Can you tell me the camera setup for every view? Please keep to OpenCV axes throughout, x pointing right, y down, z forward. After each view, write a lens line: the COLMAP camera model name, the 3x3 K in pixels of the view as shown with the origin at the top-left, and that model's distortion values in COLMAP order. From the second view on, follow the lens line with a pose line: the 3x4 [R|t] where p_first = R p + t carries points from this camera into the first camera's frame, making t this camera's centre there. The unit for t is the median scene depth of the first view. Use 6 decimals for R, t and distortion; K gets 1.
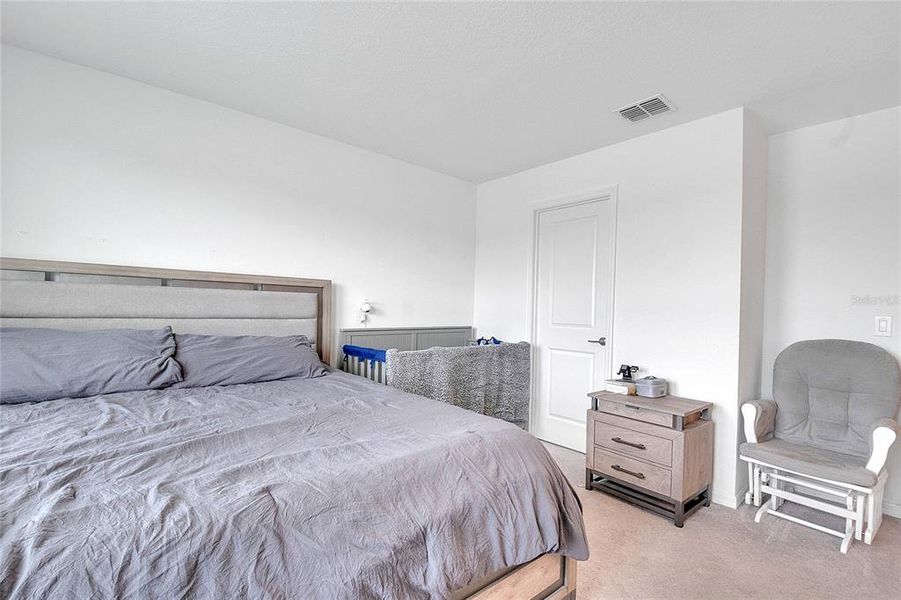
lens RADIAL K [[397.4, 0, 448.6], [0, 397.4, 321.4], [0, 0, 1]] dist [-0.002389, -0.000432]
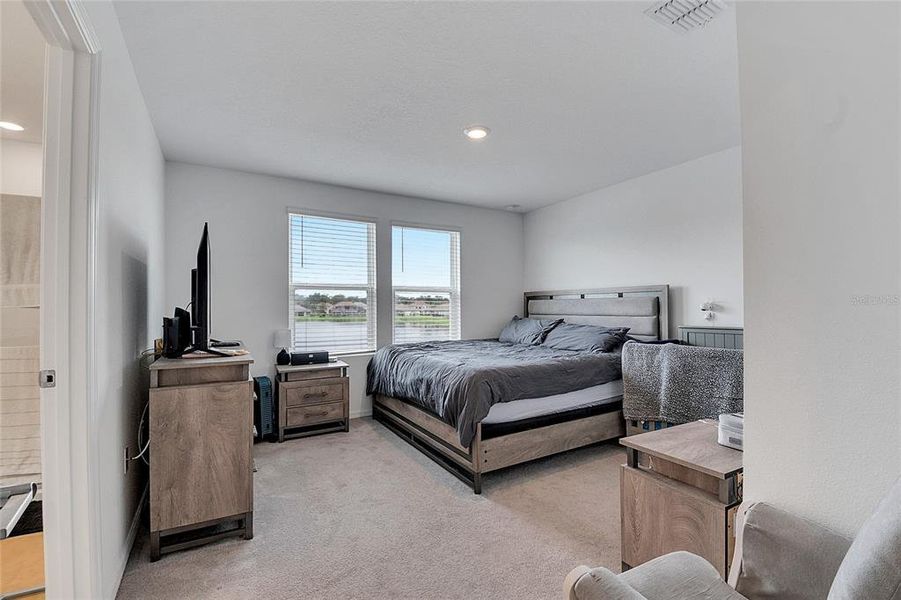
lens RADIAL K [[394.8, 0, 452.3], [0, 394.8, 308.1], [0, 0, 1]] dist [-0.001964, -0.000230]
pose [[-0.168981, -0.020429, -0.985408, 0.993090], [-0.021860, 0.999617, -0.016975, 0.003310], [0.985377, 0.018673, -0.169363, 0.580947]]
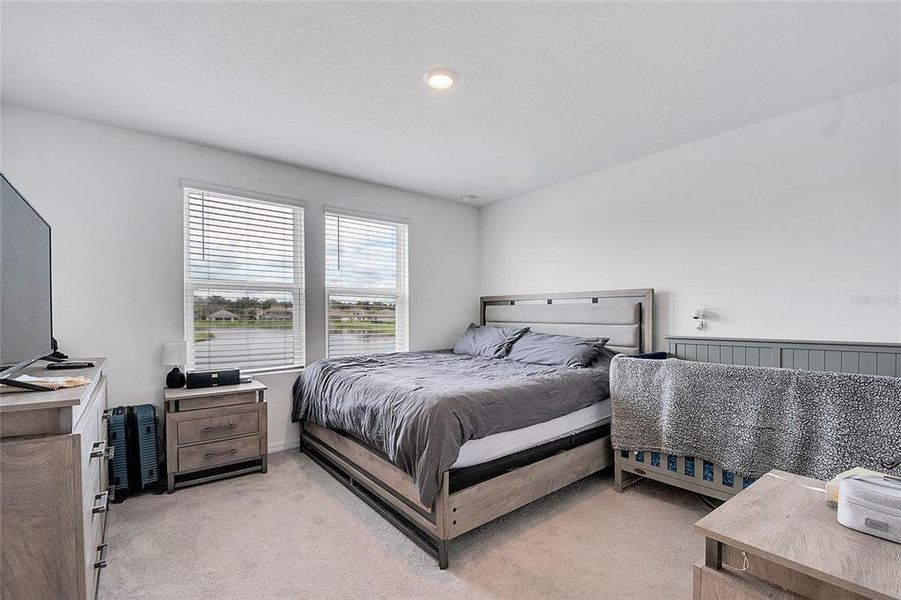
lens RADIAL K [[397.4, 0, 448.6], [0, 397.4, 321.4], [0, 0, 1]] dist [-0.002389, -0.000432]
pose [[-0.025078, -0.003561, -0.999679, 0.763201], [-0.024866, 0.999686, -0.002937, 0.000608], [0.999376, 0.024785, -0.025159, 0.511485]]
